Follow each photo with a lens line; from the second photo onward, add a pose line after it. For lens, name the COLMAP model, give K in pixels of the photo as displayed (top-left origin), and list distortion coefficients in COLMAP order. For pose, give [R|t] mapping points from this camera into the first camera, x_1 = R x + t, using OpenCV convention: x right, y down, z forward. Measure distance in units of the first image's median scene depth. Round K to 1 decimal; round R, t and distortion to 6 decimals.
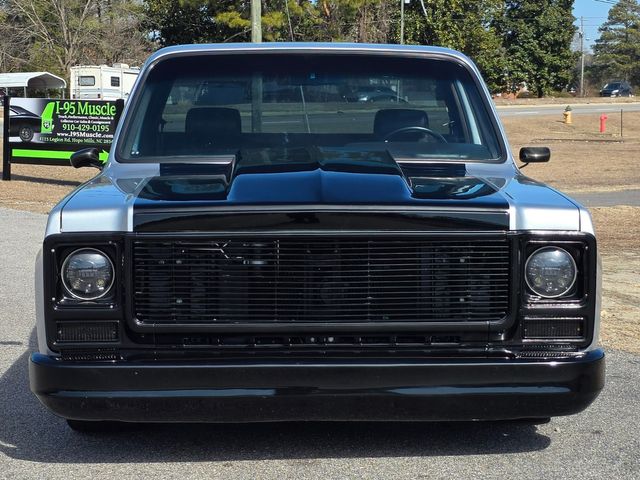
lens RADIAL K [[1491.1, 0, 344.3], [0, 1491.1, 239.9], [0, 0, 1]] dist [0.122387, 0.169232]
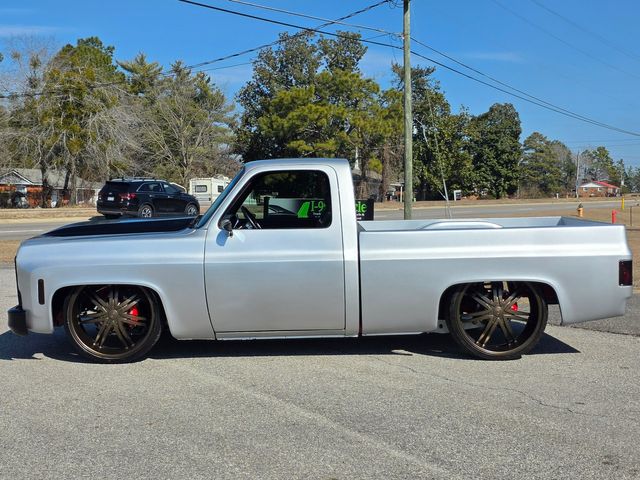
lens RADIAL K [[989.2, 0, 318.9], [0, 989.2, 264.6], [0, 0, 1]] dist [0.106145, -0.068864]
pose [[0.999936, -0.004221, -0.010536, -0.693084], [0.003901, 0.999536, -0.030212, -0.071357], [0.010659, 0.030169, 0.999488, 0.851412]]
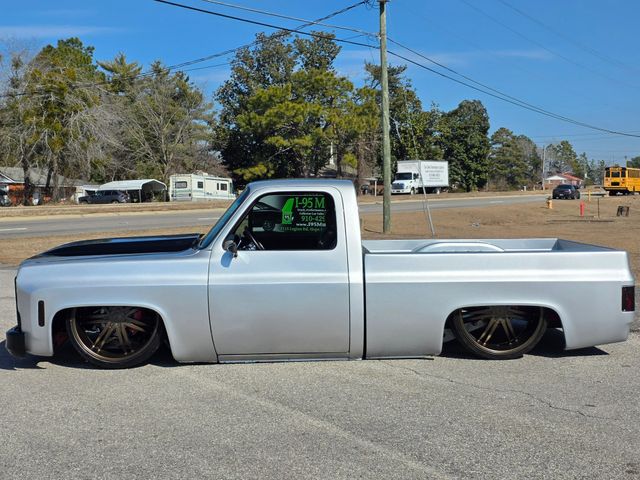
lens RADIAL K [[959.1, 0, 332.3], [0, 959.1, 240.1], [0, 0, 1]] dist [0.097455, -0.120749]
pose [[0.999470, -0.016409, 0.028122, -0.718751], [0.017712, 0.998750, -0.046736, -0.083383], [-0.027320, 0.047209, 0.998511, 0.890720]]
